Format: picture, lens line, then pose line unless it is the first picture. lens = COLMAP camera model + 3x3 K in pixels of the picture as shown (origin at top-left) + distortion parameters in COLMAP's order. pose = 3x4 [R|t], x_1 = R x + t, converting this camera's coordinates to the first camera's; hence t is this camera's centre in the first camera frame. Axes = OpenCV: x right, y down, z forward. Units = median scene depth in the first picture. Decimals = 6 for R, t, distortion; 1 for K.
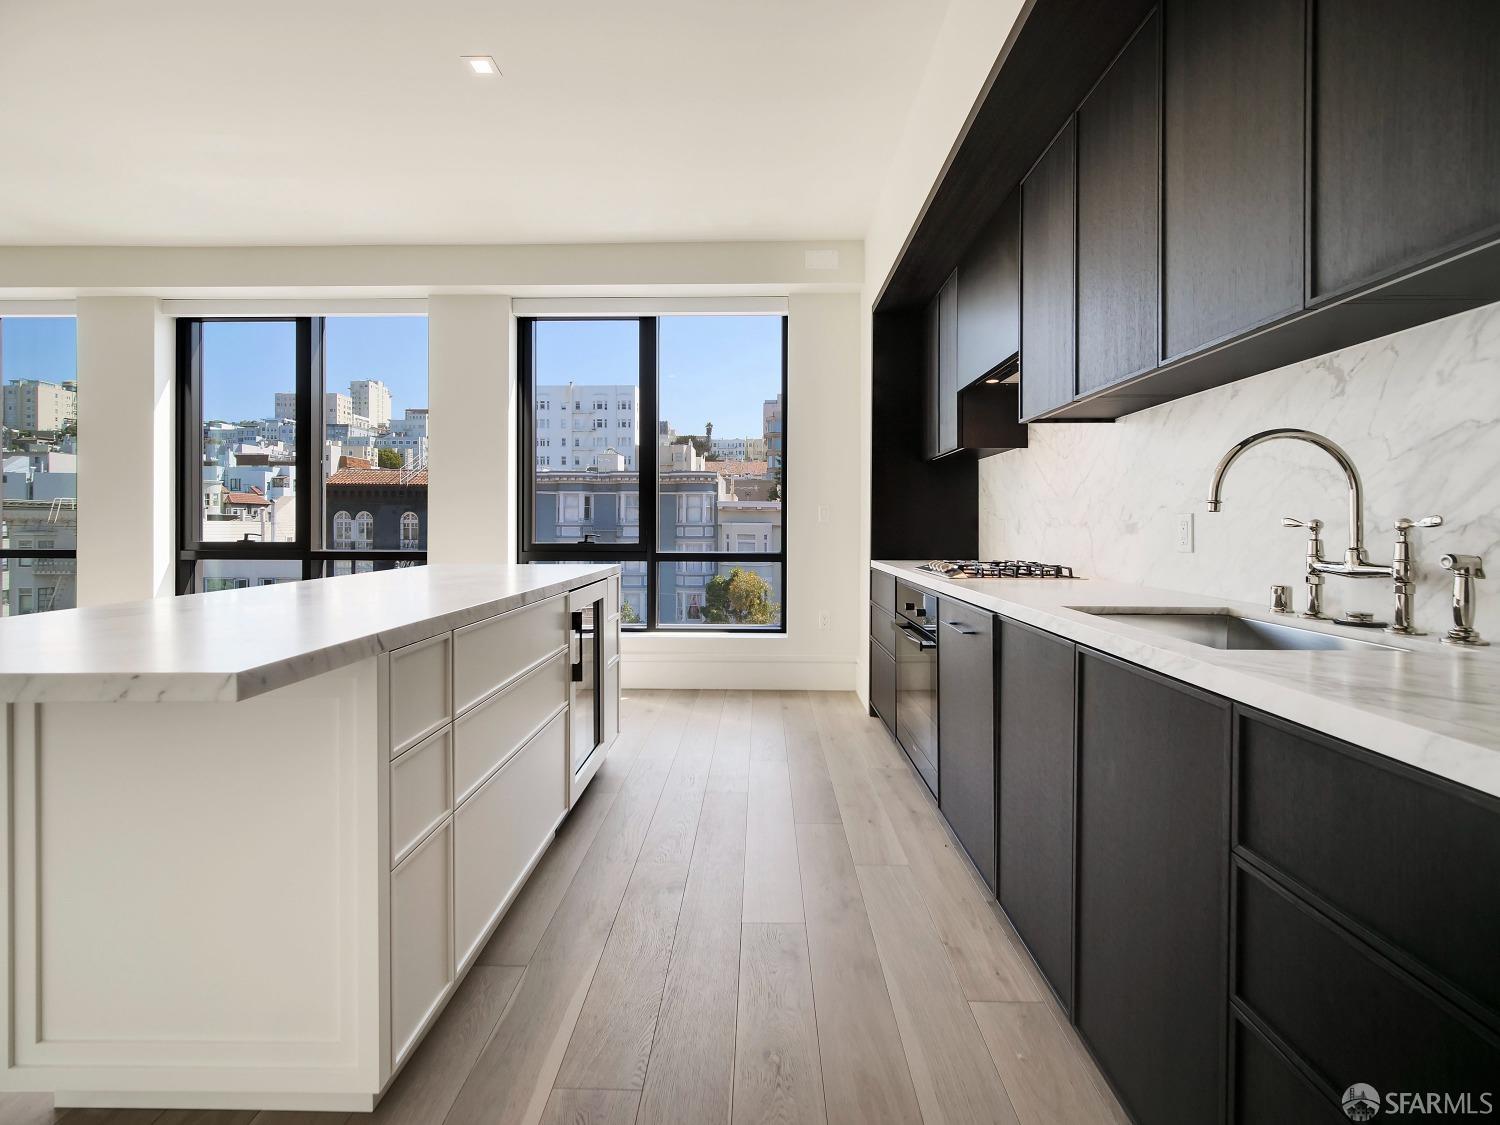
lens RADIAL K [[685.8, 0, 745.6], [0, 685.8, 545.3], [0, 0, 1]] dist [-0.000749, -0.000448]
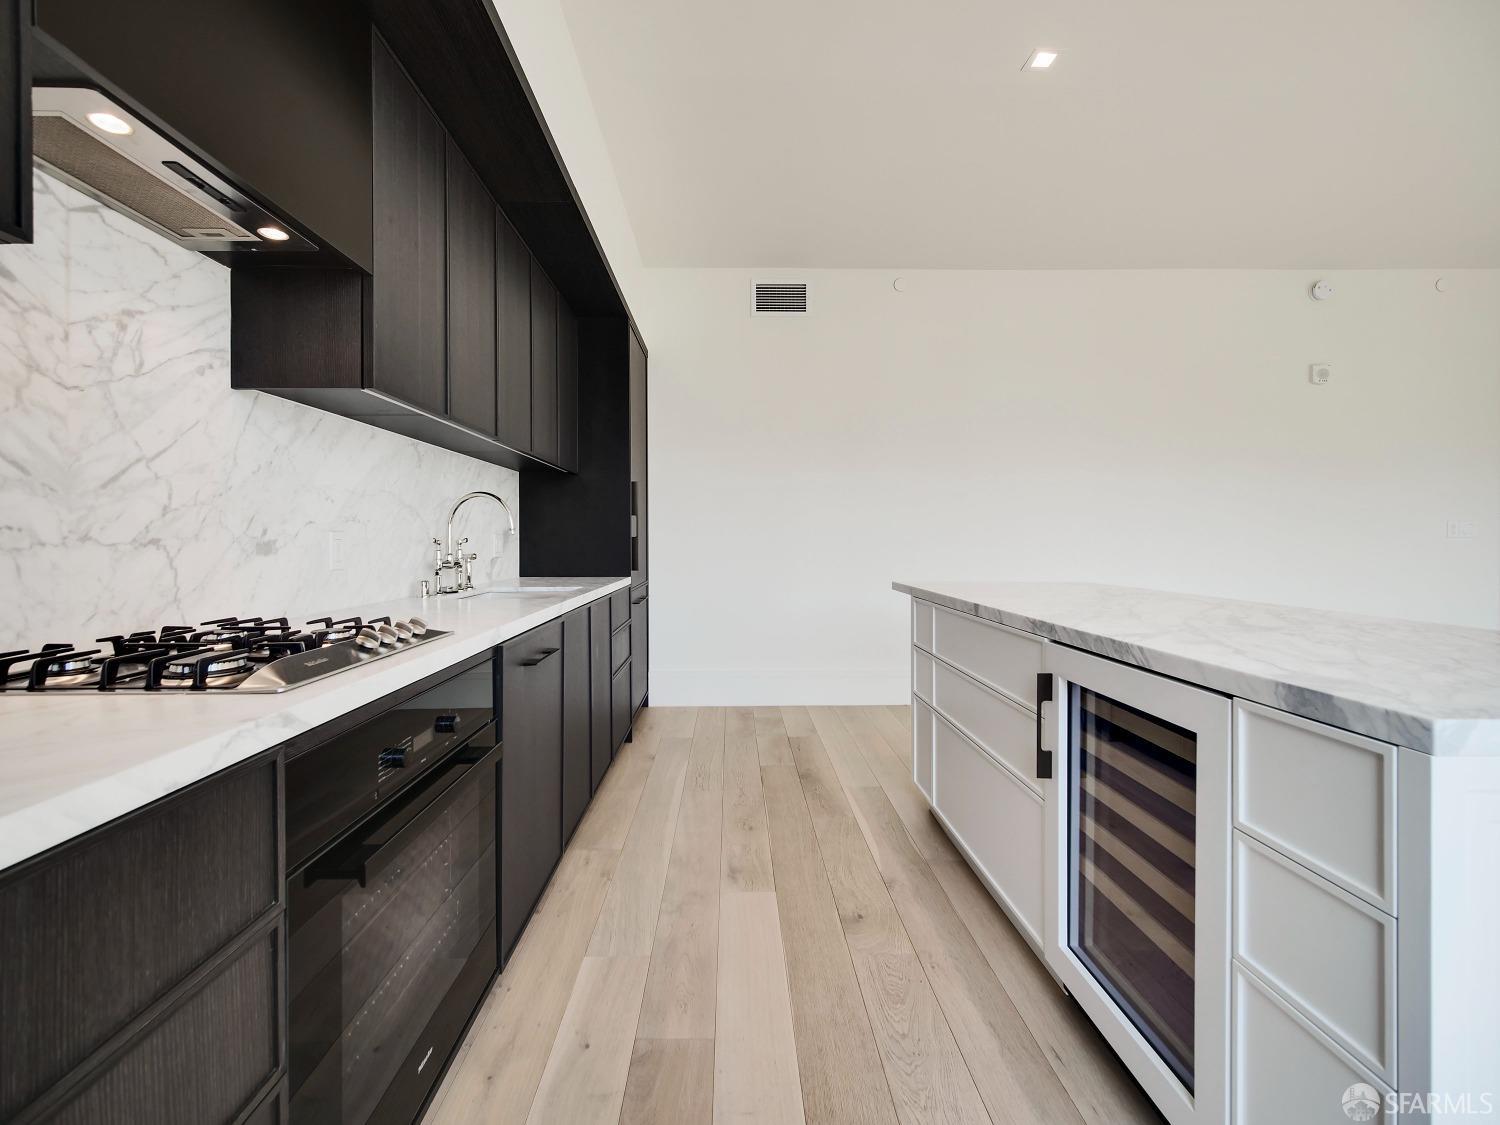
lens RADIAL K [[685.8, 0, 745.6], [0, 685.8, 545.3], [0, 0, 1]] dist [-0.000749, -0.000448]
pose [[-0.998807, 0.000715, -0.048832, 0.096433], [-0.001100, 0.999310, 0.037135, -0.064183], [0.048824, 0.037144, -0.998116, 2.040220]]
